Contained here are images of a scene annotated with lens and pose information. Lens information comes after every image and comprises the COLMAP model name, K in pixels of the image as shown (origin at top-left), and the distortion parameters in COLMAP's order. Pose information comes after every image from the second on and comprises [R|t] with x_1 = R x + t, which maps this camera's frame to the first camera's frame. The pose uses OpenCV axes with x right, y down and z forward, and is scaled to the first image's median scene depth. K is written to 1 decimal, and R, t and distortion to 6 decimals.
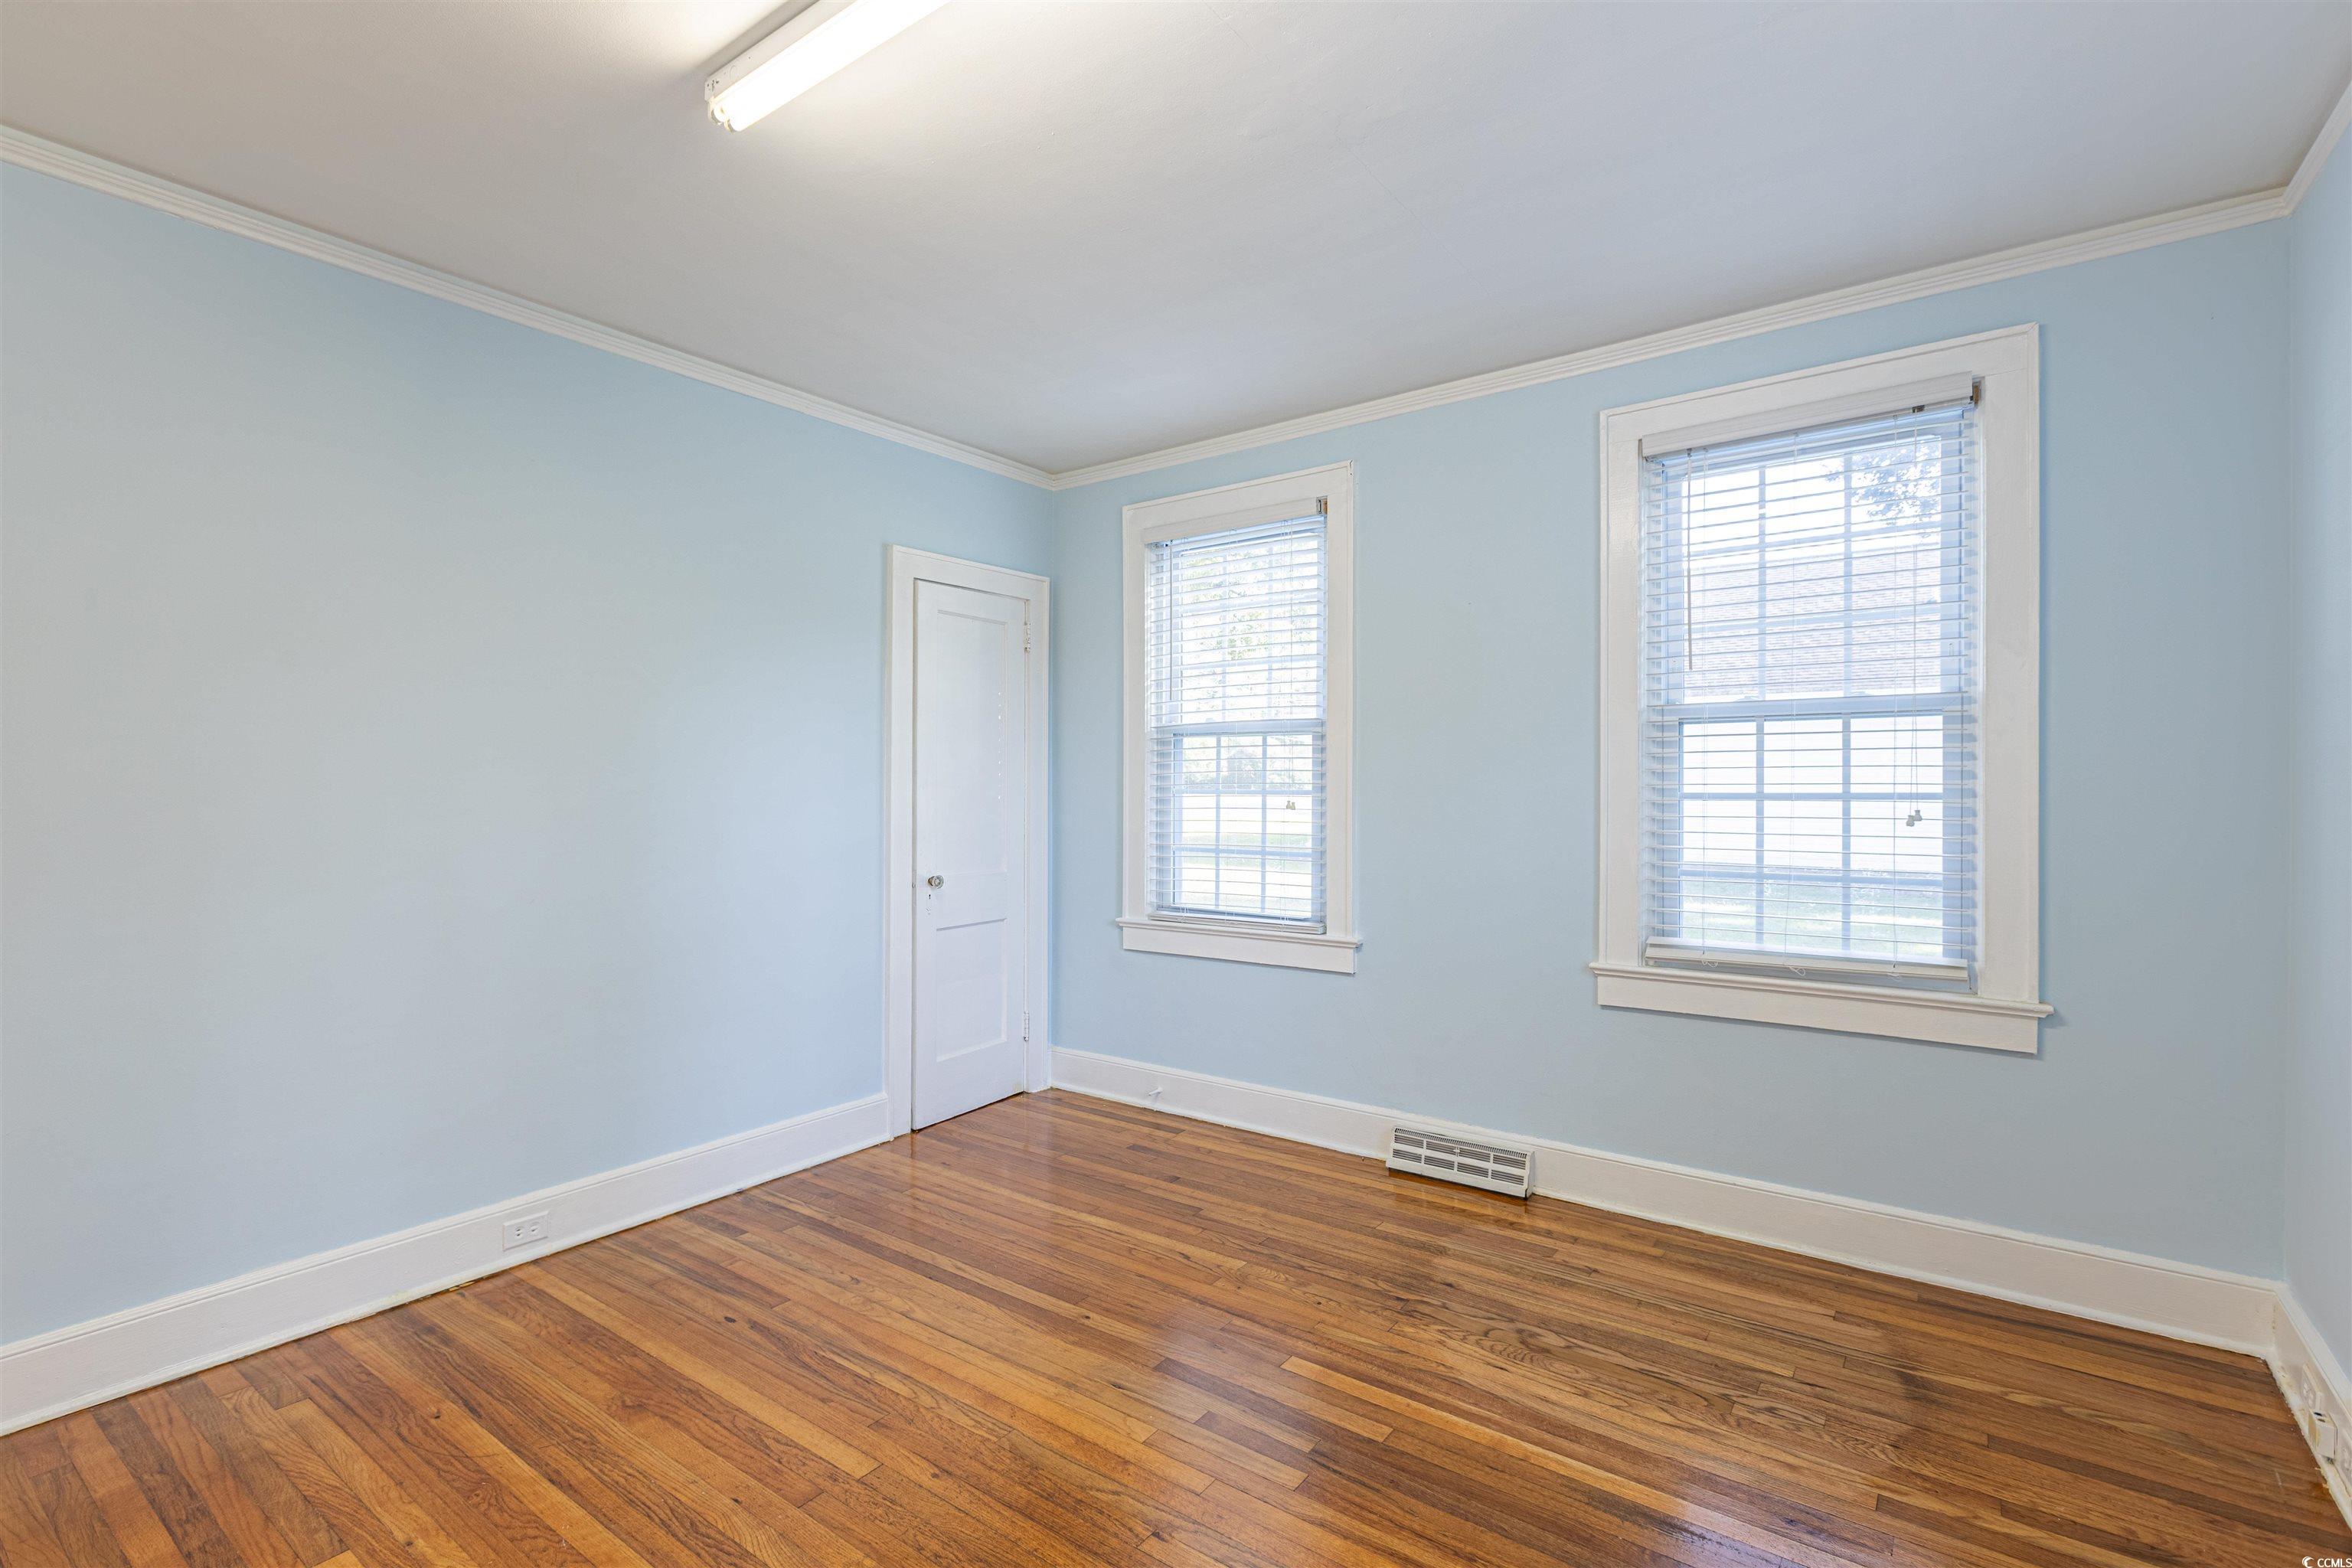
lens RADIAL K [[1092.1, 0, 1176.0], [0, 1092.1, 784.0], [0, 0, 1]] dist [-0.000641, -0.000513]
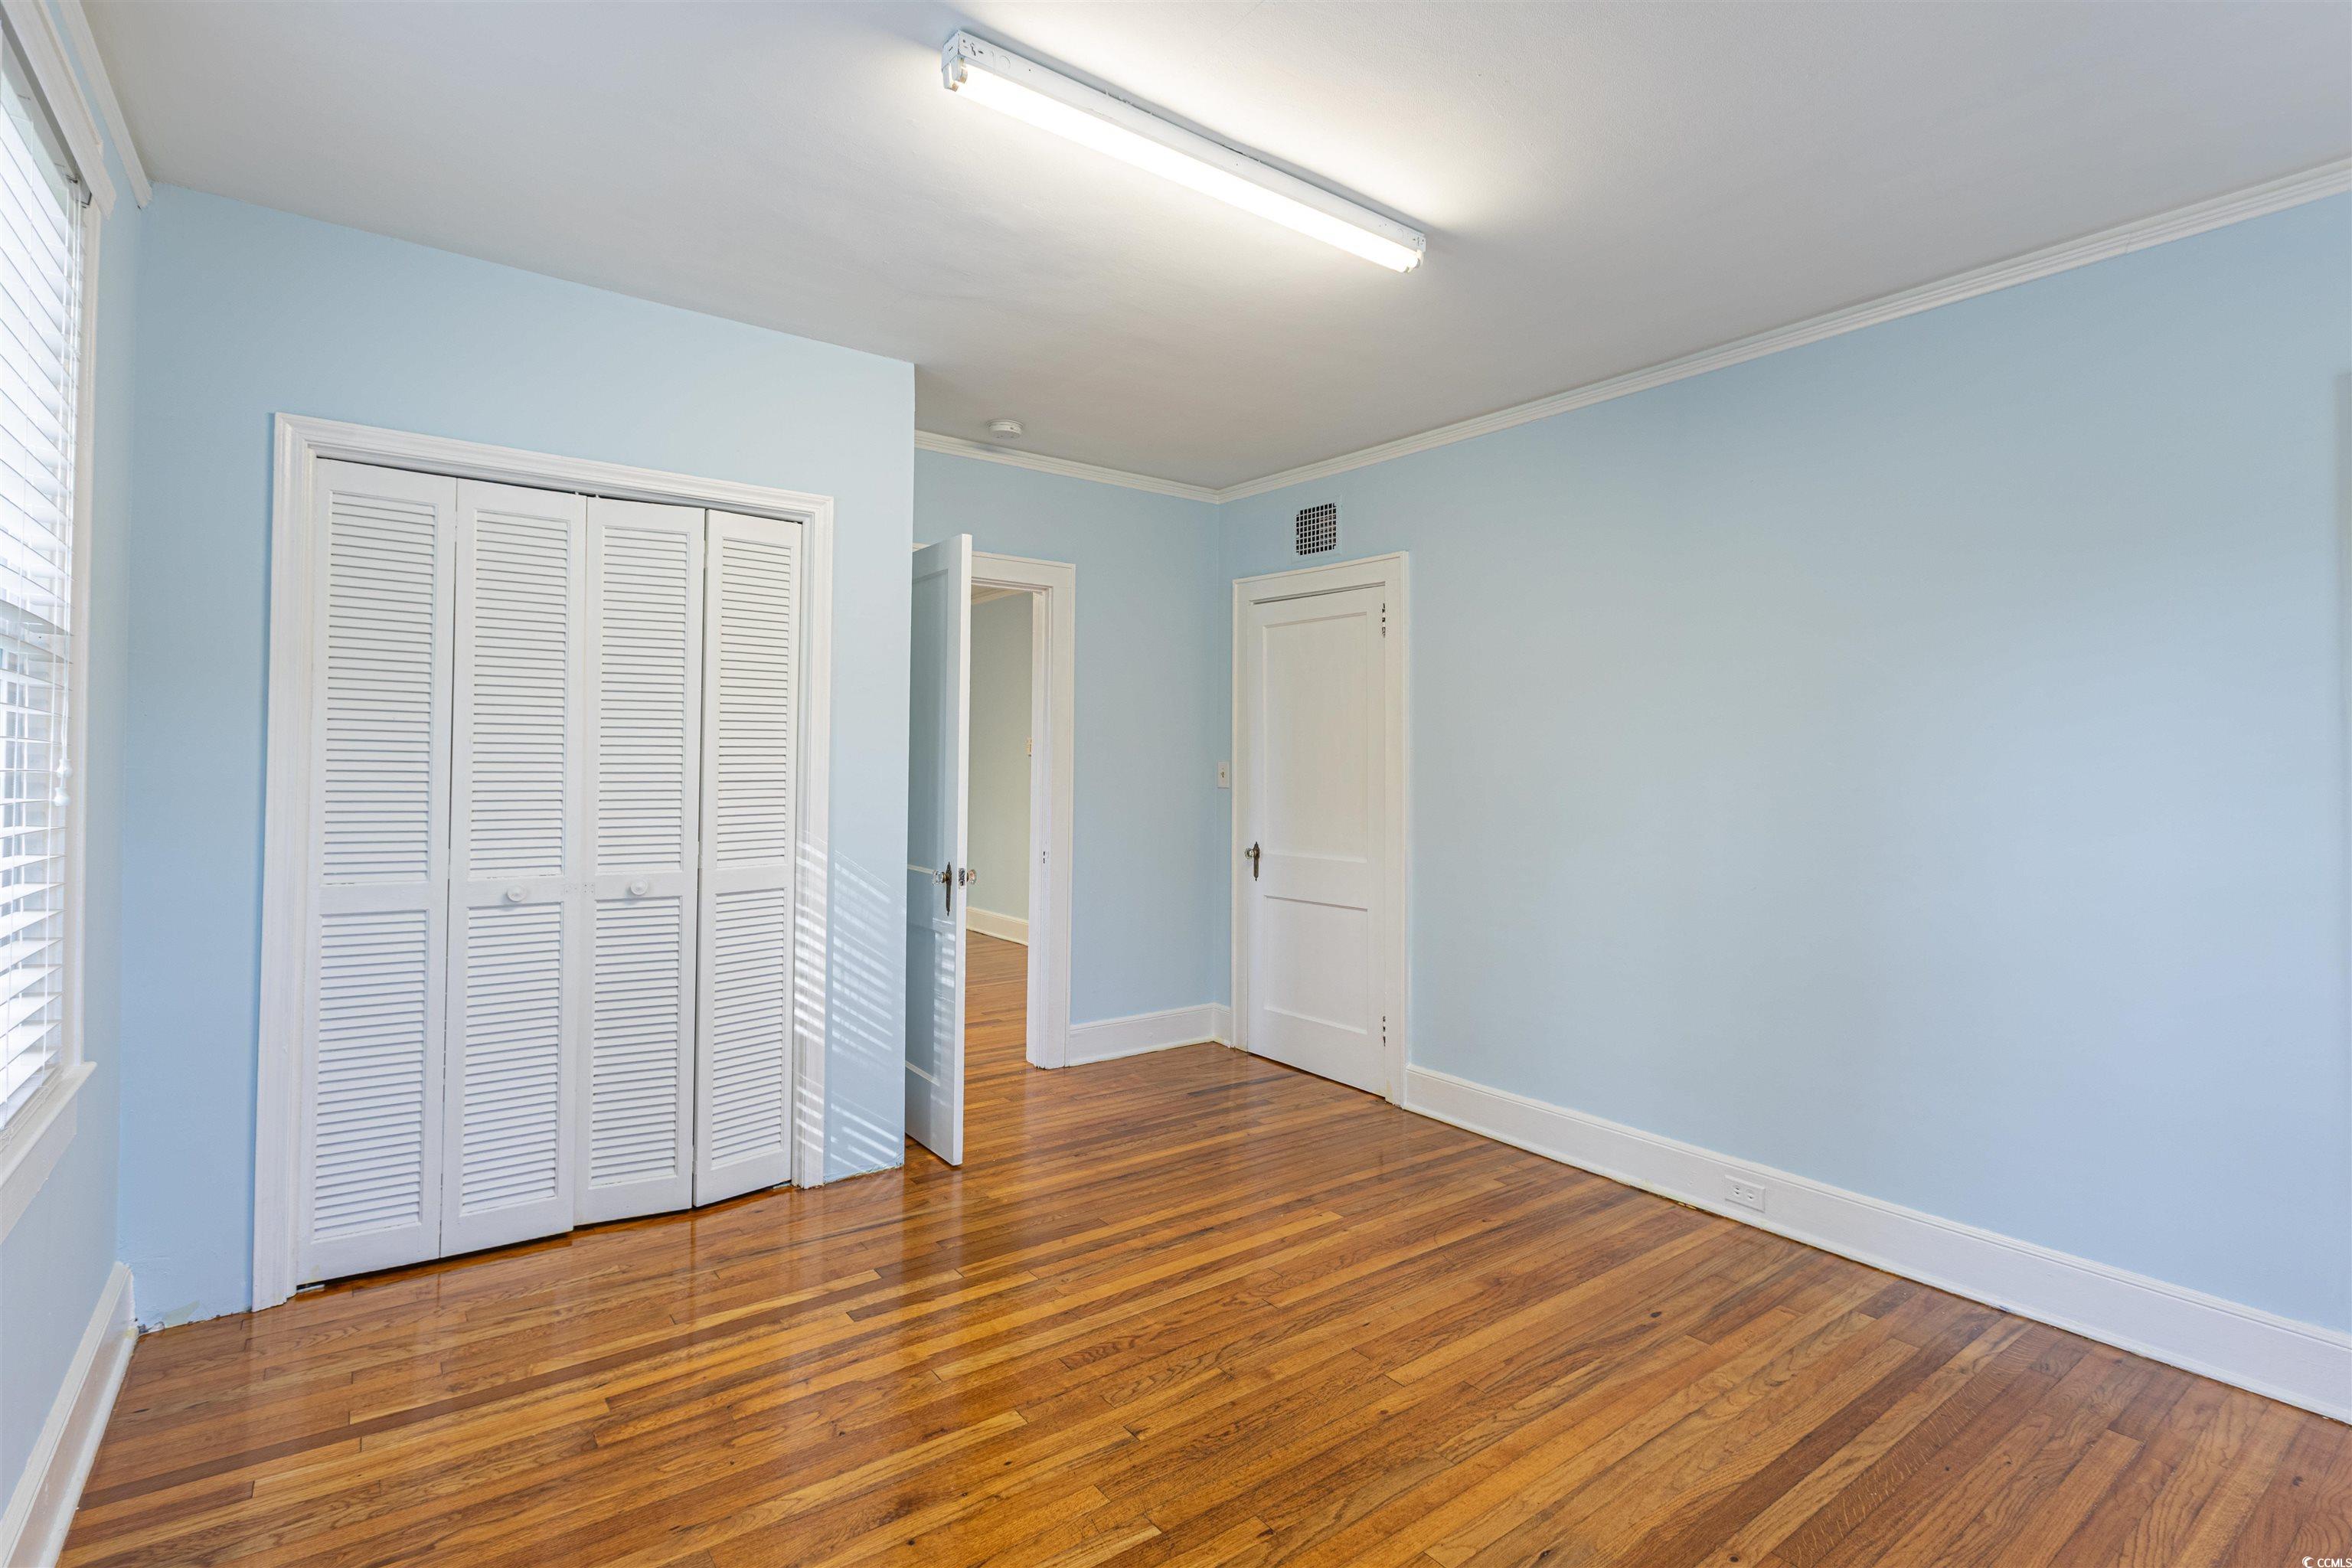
lens RADIAL K [[1029.4, 0, 1168.0], [0, 1029.4, 766.2], [0, 0, 1]] dist [-0.000549, -0.000680]
pose [[-0.272203, -0.003456, -0.962234, 0.673688], [-0.012836, 0.999918, 0.000039, -0.026569], [0.962154, 0.012362, -0.272224, 0.825810]]
